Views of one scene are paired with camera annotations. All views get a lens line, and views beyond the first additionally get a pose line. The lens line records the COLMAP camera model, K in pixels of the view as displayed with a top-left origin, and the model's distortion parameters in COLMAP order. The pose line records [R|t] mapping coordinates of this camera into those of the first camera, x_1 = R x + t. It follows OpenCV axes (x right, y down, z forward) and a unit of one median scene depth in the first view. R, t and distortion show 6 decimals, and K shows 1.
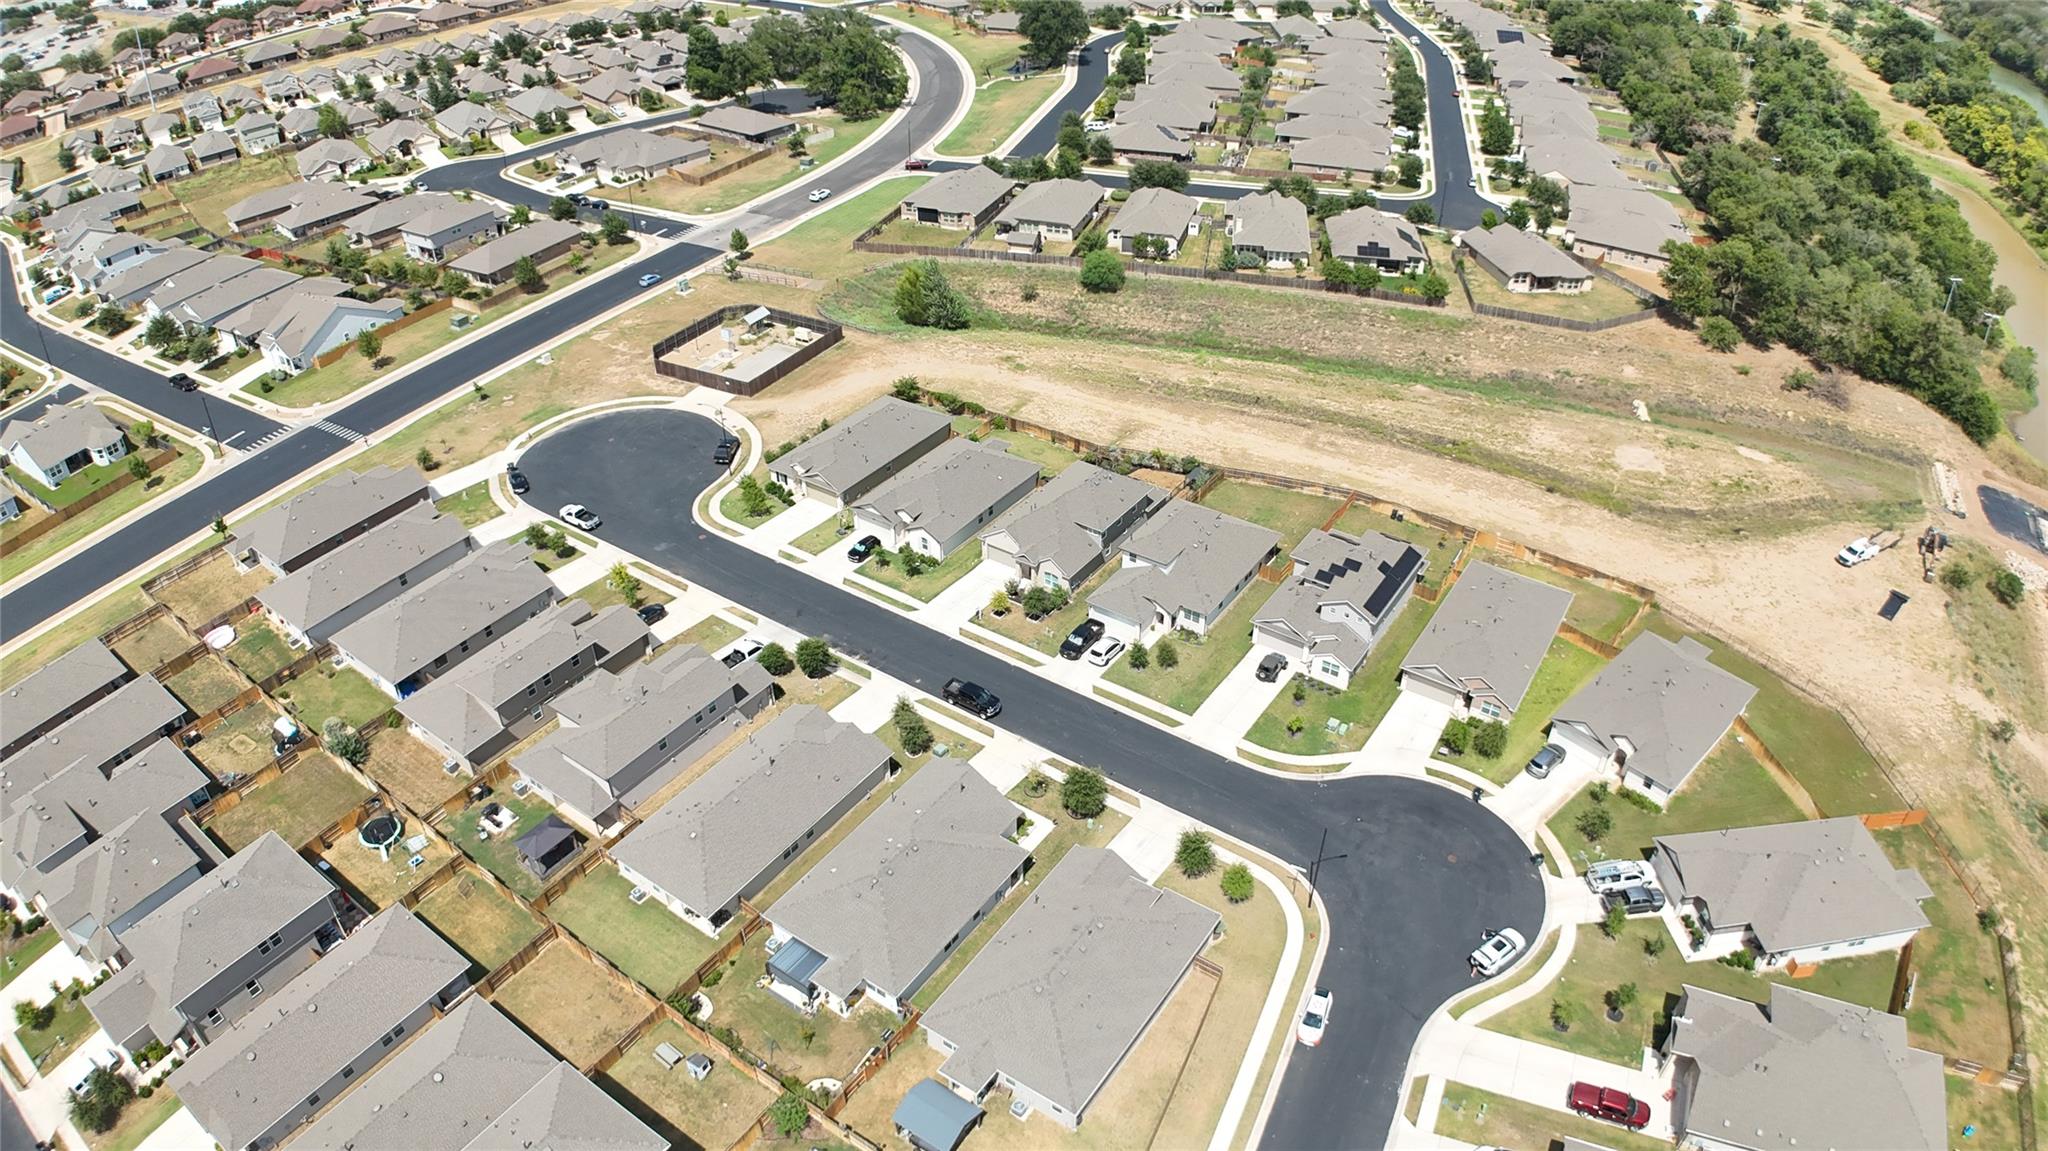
lens RADIAL K [[1265.1, 0, 1015.6], [0, 1265.1, 592.1], [0, 0, 1]] dist [-0.188689, 0.019898]
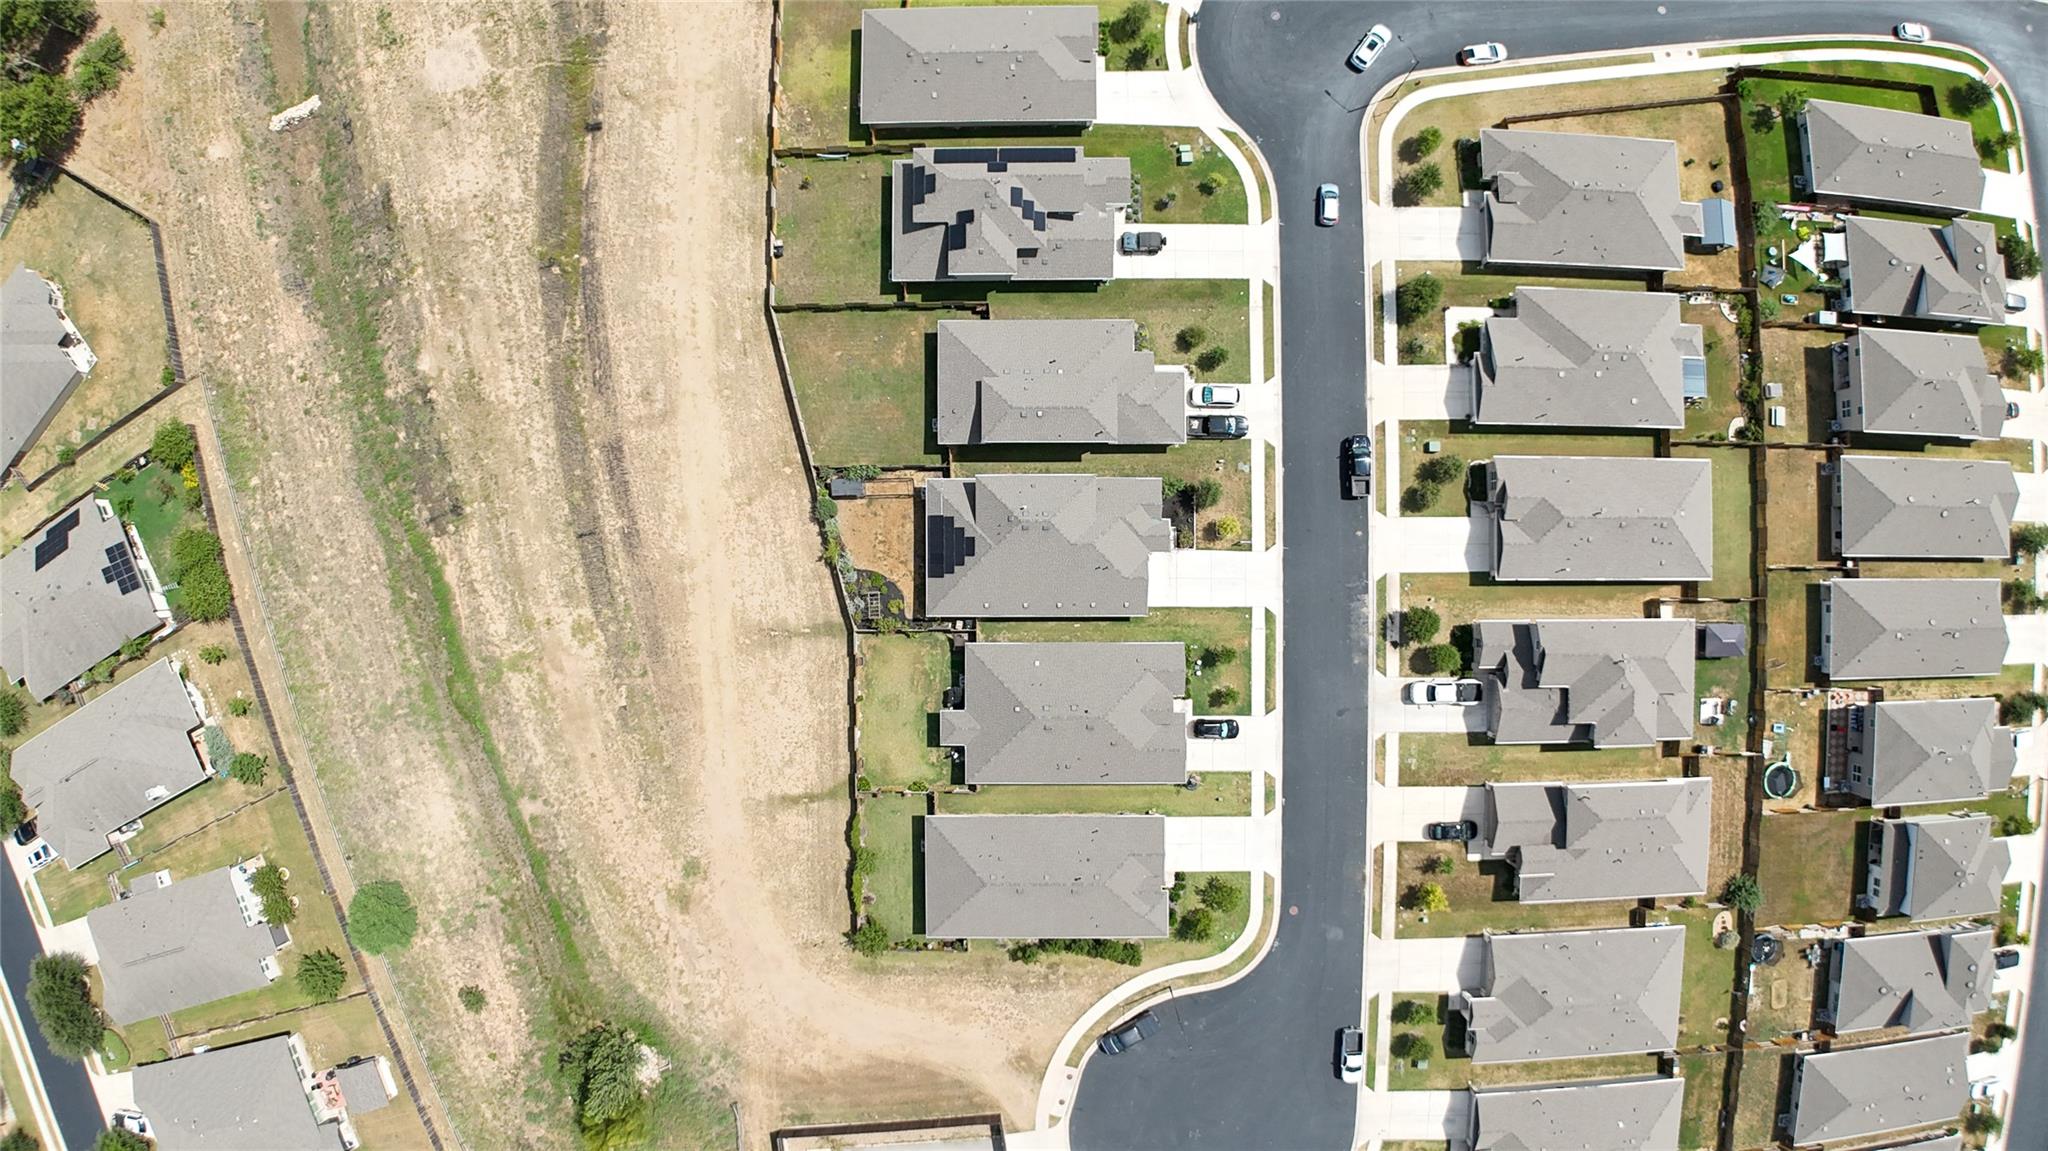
lens RADIAL K [[1265.1, 0, 1015.6], [0, 1265.1, 592.1], [0, 0, 1]] dist [-0.188689, 0.019898]
pose [[-0.572443, -0.819906, 0.007954, 0.026873], [0.491106, -0.335081, 0.804075, -0.750536], [-0.656600, 0.464193, 0.594475, 0.541357]]
